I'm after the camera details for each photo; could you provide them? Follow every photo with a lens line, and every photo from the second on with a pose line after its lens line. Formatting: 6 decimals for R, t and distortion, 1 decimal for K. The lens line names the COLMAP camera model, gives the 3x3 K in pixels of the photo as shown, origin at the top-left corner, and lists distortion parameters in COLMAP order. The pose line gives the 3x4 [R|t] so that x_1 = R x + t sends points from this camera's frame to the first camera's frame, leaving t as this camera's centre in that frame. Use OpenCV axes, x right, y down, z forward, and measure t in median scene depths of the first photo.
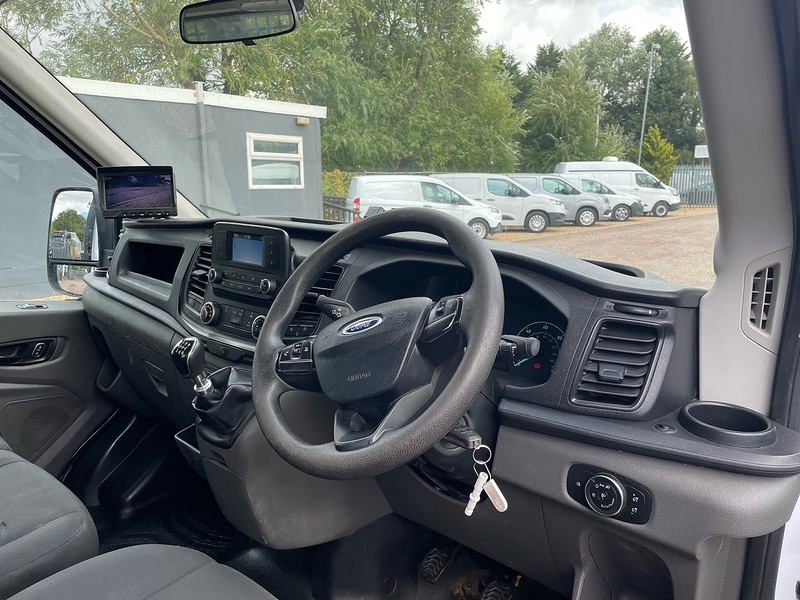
lens RADIAL K [[607.5, 0, 404.3], [0, 607.5, 297.4], [0, 0, 1]] dist [0.079472, -0.096917]
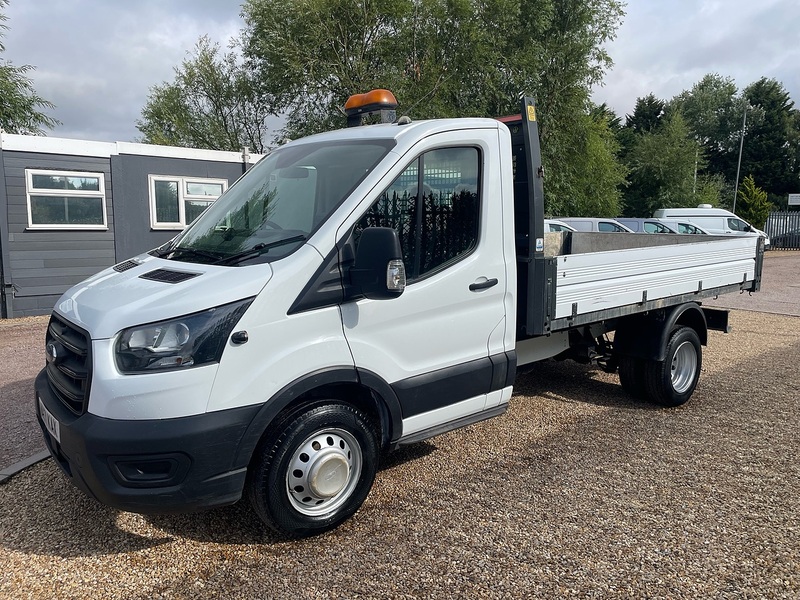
lens RADIAL K [[607.5, 0, 404.3], [0, 607.5, 297.4], [0, 0, 1]] dist [0.079472, -0.096917]
pose [[0.989317, 0.022184, -0.144084, -0.051170], [-0.032311, 0.997139, -0.068329, 0.042517], [0.142156, 0.072254, 0.987204, -0.207957]]
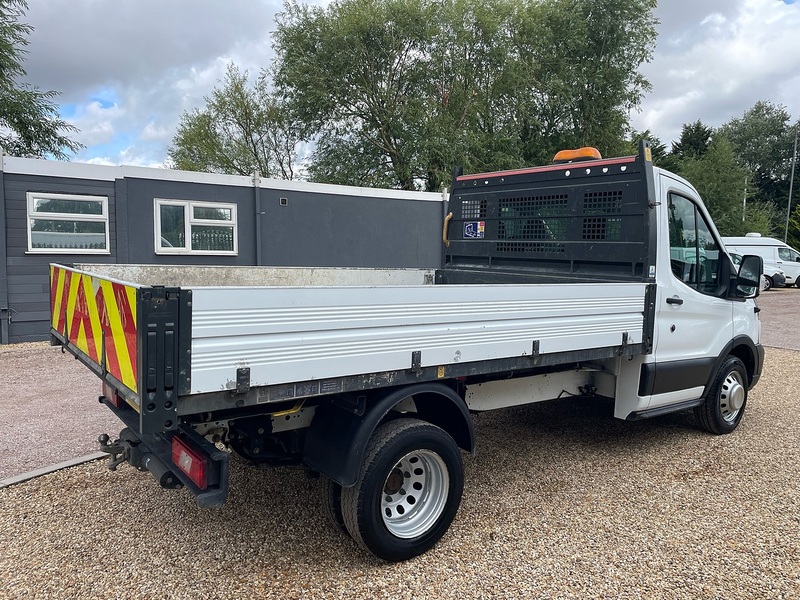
lens RADIAL K [[607.5, 0, 404.3], [0, 607.5, 297.4], [0, 0, 1]] dist [0.079472, -0.096917]
pose [[0.976883, 0.029375, -0.211748, -0.034312], [-0.053370, 0.992662, -0.108507, 0.037068], [0.207007, 0.117300, 0.971282, -0.181071]]
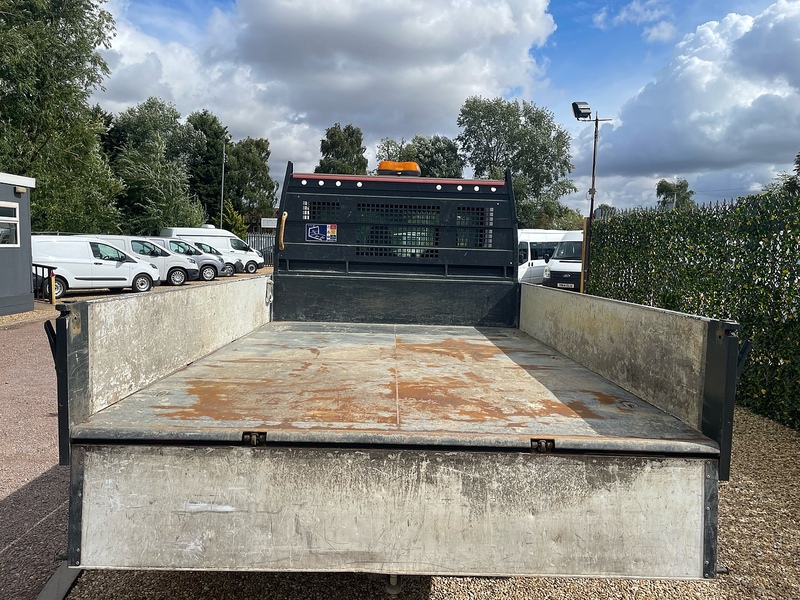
lens RADIAL K [[607.5, 0, 404.3], [0, 607.5, 297.4], [0, 0, 1]] dist [0.079472, -0.096917]
pose [[0.755250, -0.040564, 0.654180, -0.168314], [0.105124, 0.992659, -0.059813, 0.025580], [-0.646952, 0.113944, 0.753970, -0.140306]]
